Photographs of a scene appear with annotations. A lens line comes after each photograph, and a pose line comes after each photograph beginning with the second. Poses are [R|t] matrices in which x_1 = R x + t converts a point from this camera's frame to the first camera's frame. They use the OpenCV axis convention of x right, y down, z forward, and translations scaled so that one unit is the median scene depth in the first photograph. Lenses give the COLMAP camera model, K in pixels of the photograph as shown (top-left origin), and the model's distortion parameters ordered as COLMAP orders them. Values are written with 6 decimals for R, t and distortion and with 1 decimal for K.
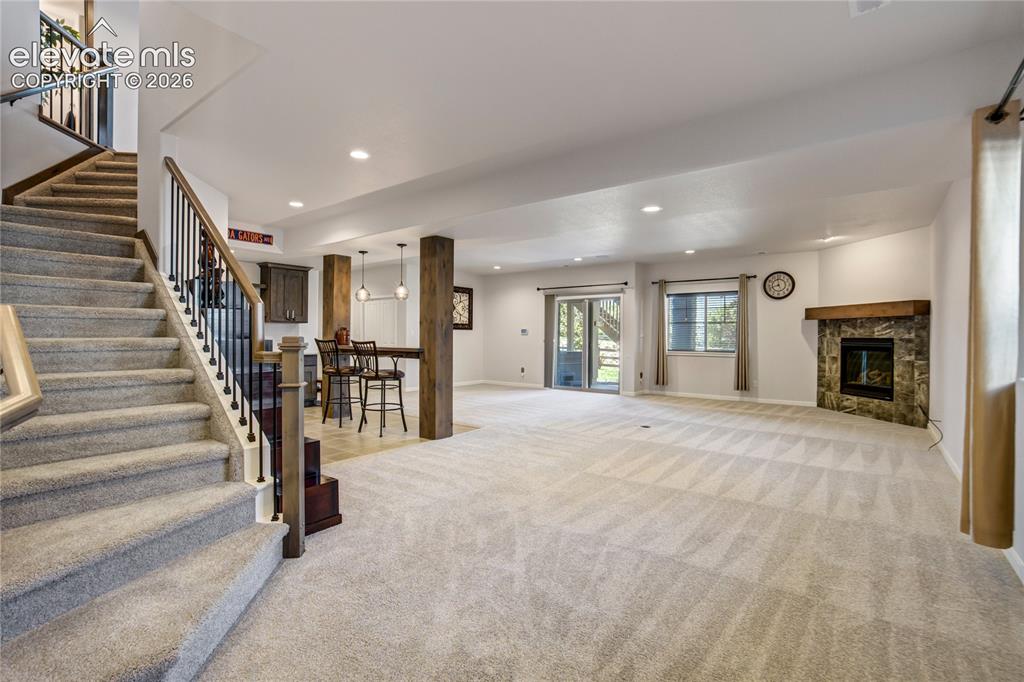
lens RADIAL K [[469.6, 0, 505.0], [0, 469.6, 341.8], [0, 0, 1]] dist [-0.000362, 0.000767]
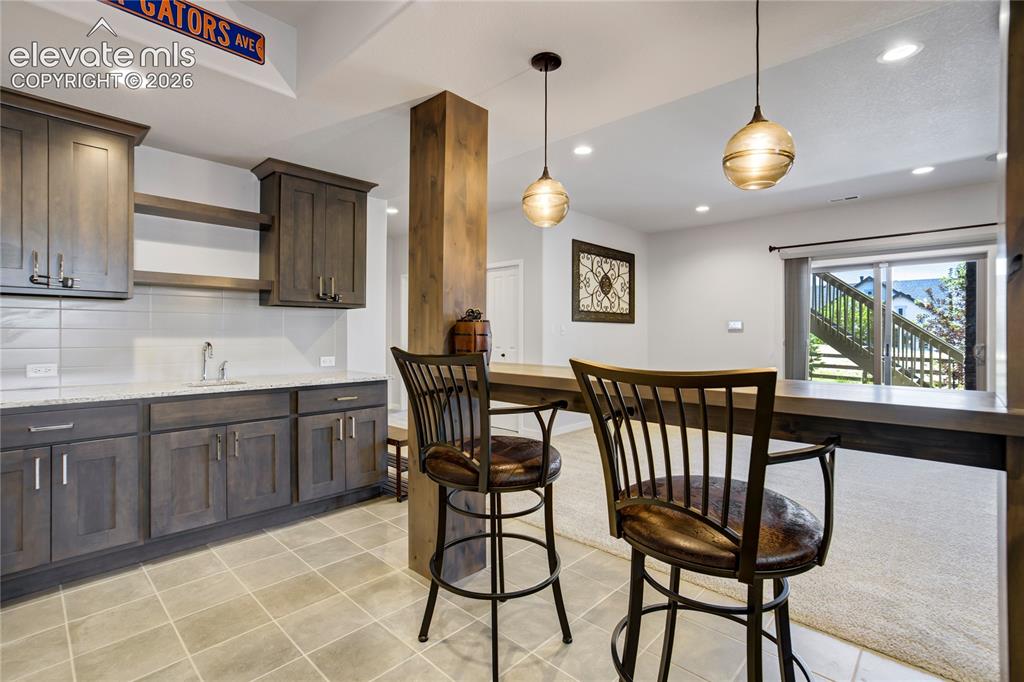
lens RADIAL K [[469.6, 0, 520.0], [0, 469.6, 339.2], [0, 0, 1]] dist [-0.000362, 0.000767]
pose [[0.997296, -0.005096, -0.073309, -0.249426], [0.005007, 0.999986, -0.001396, -0.009054], [0.073315, 0.001025, 0.997308, 0.584443]]
